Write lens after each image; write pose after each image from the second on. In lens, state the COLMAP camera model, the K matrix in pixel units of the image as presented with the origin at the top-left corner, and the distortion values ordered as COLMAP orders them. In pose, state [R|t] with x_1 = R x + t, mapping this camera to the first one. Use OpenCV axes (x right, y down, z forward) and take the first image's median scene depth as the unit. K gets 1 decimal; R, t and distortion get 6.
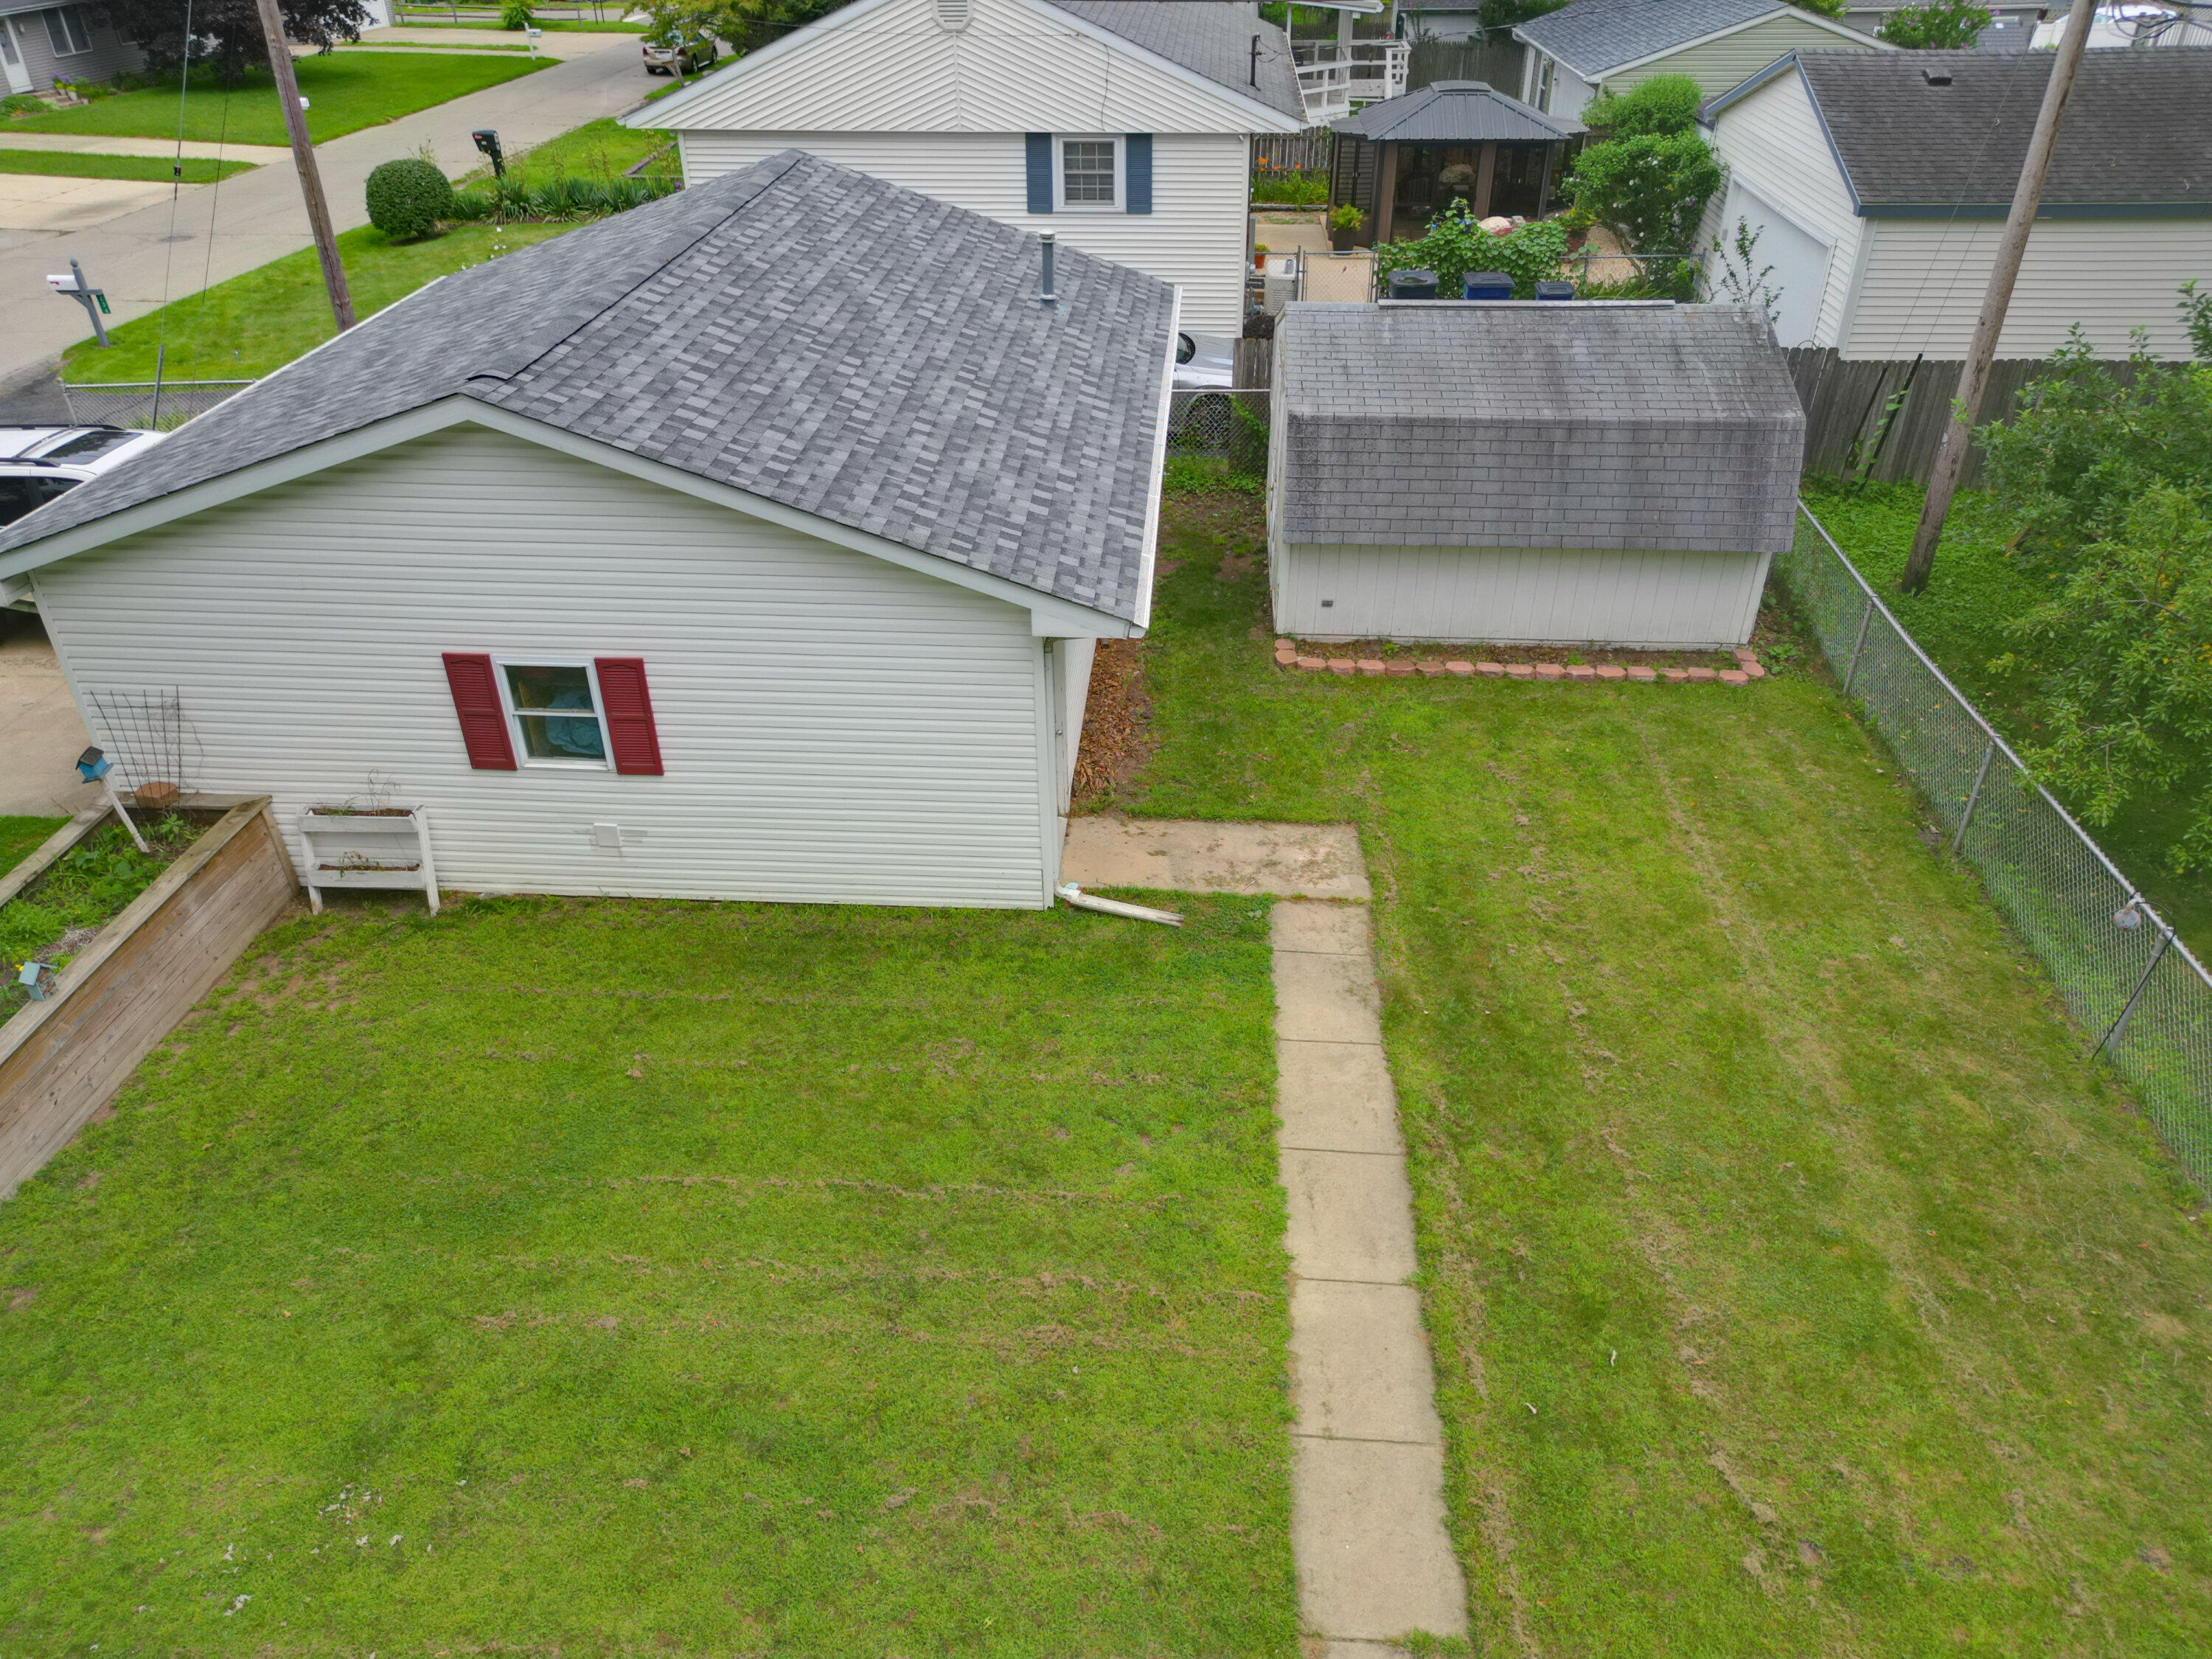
lens RADIAL K [[1560.0, 0, 1109.5], [0, 1560.0, 824.5], [0, 0, 1]] dist [0.067492, -0.071101]
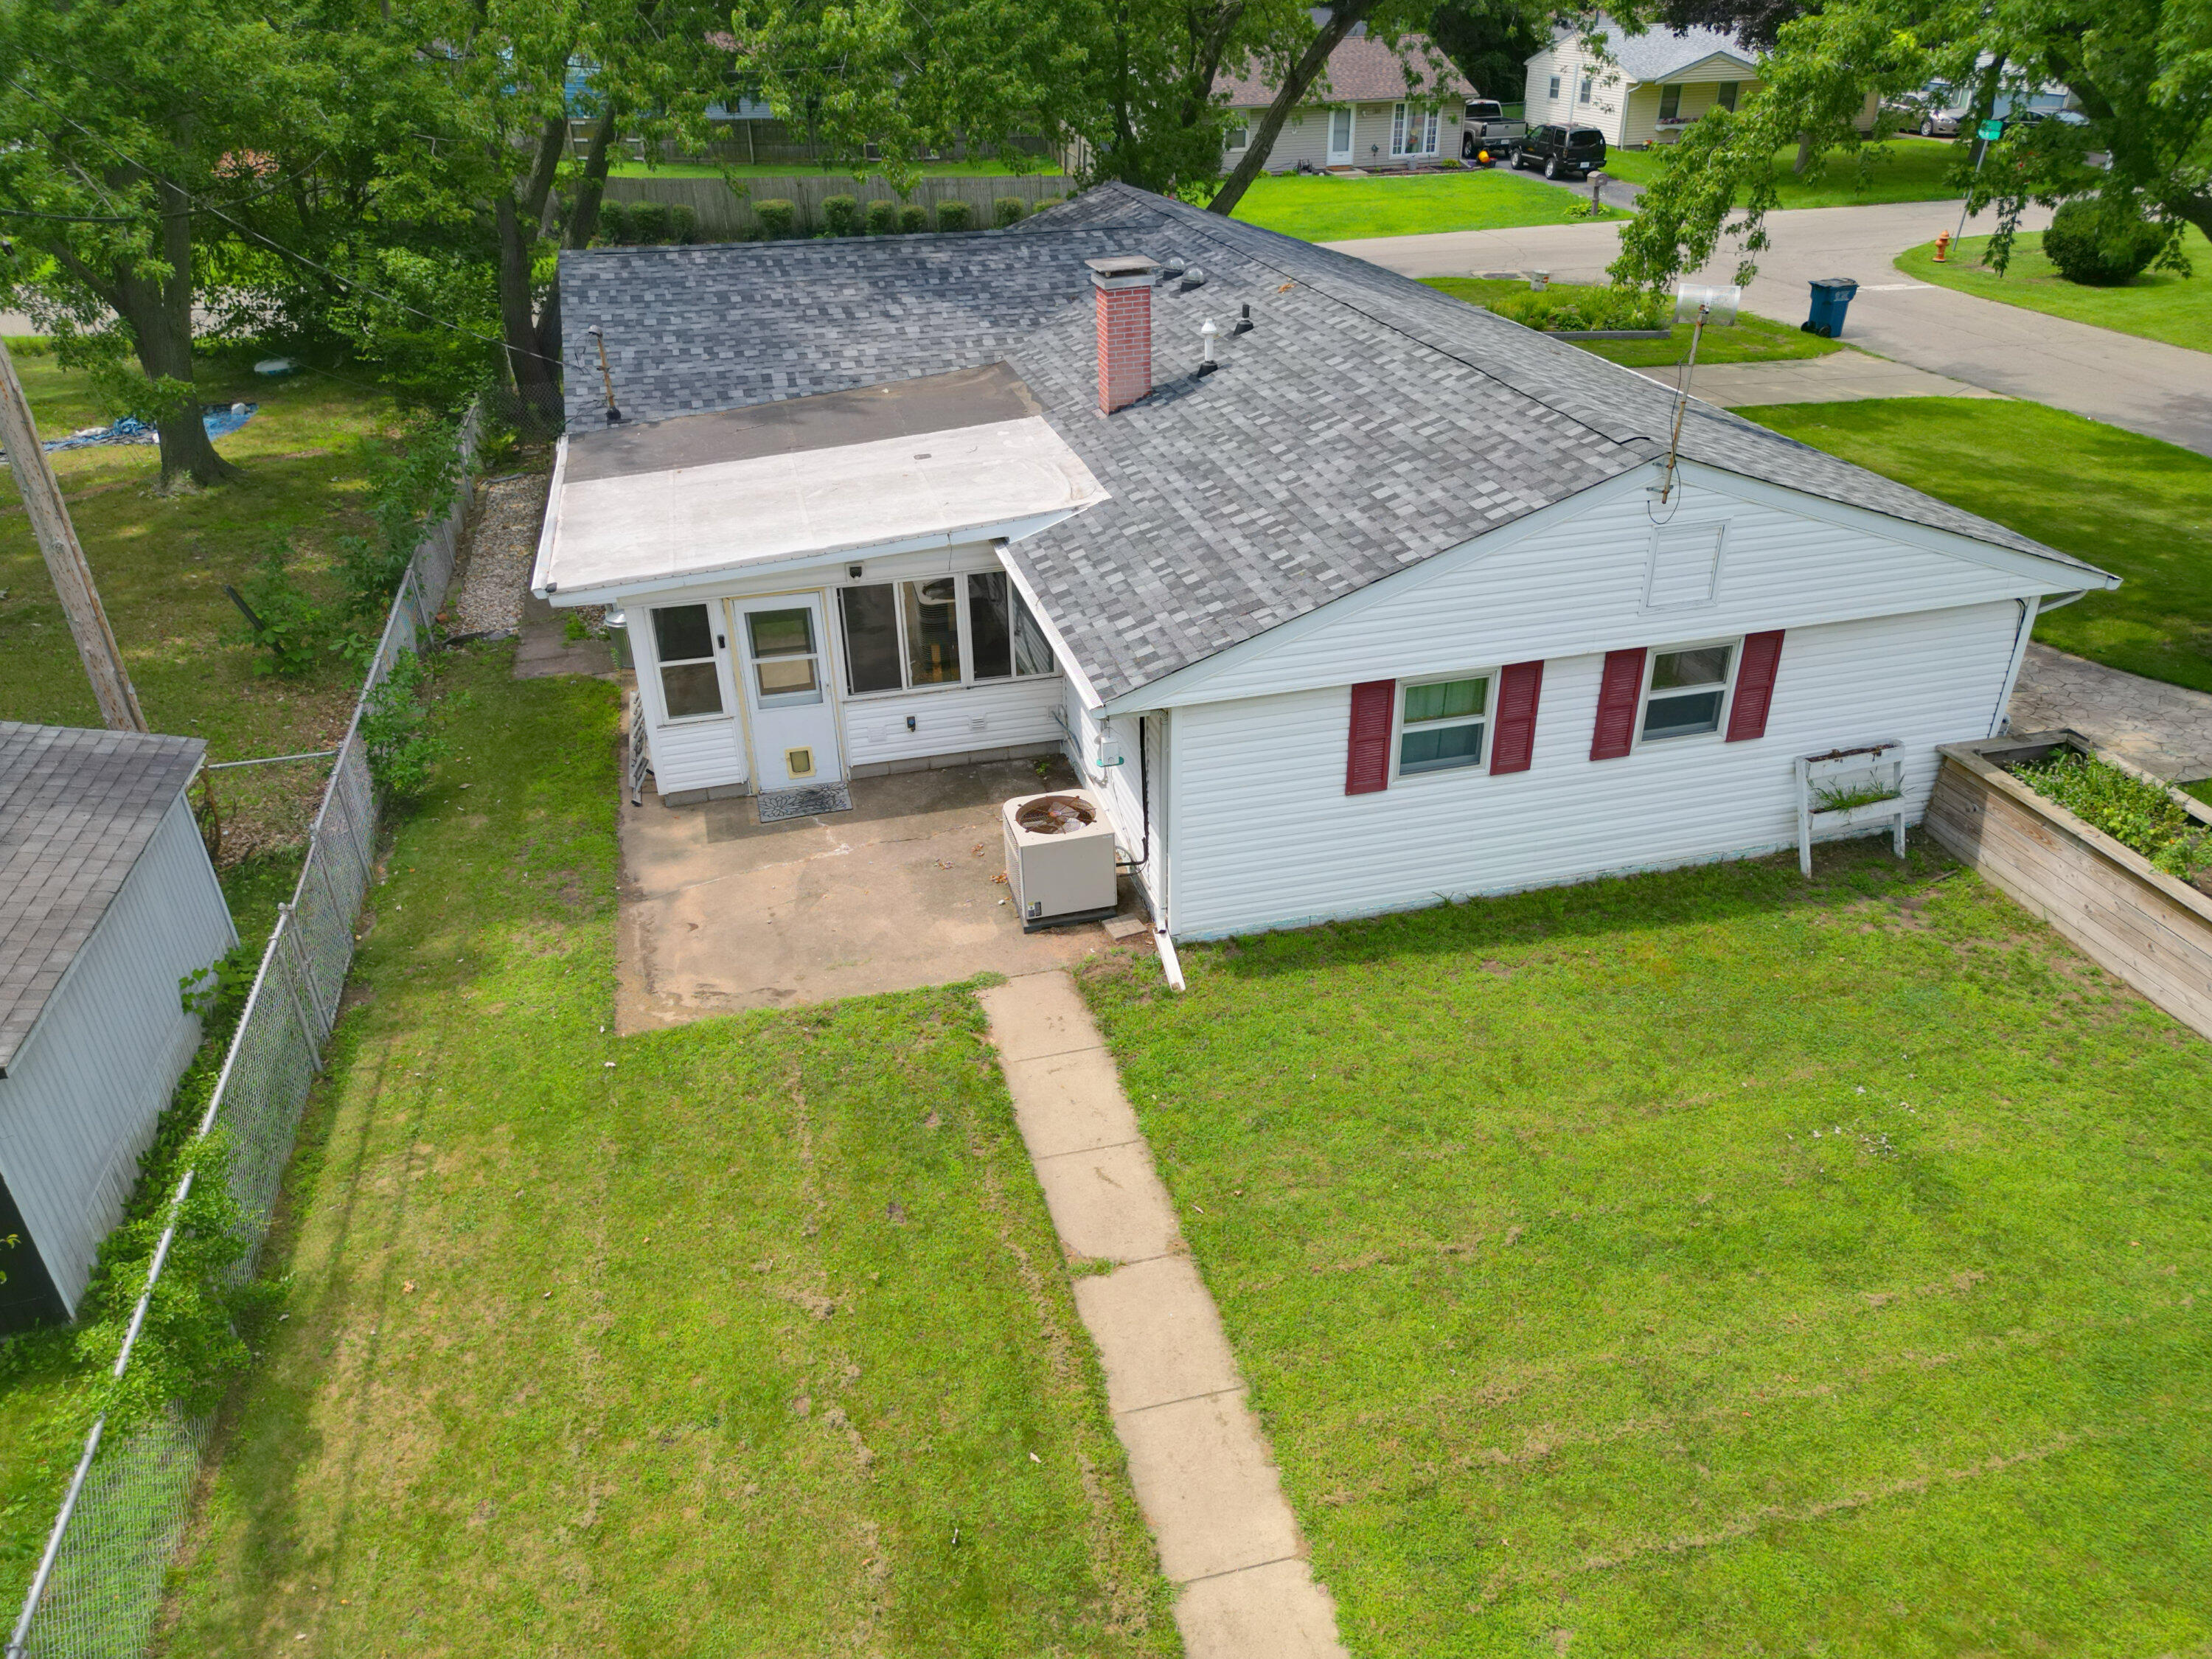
lens RADIAL K [[1560.0, 0, 1109.5], [0, 1560.0, 824.5], [0, 0, 1]] dist [0.067492, -0.071101]
pose [[-0.948560, 0.176213, -0.263027, 0.337180], [-0.147705, 0.488528, 0.859956, -0.579482], [0.280031, 0.854570, -0.437371, 0.893613]]
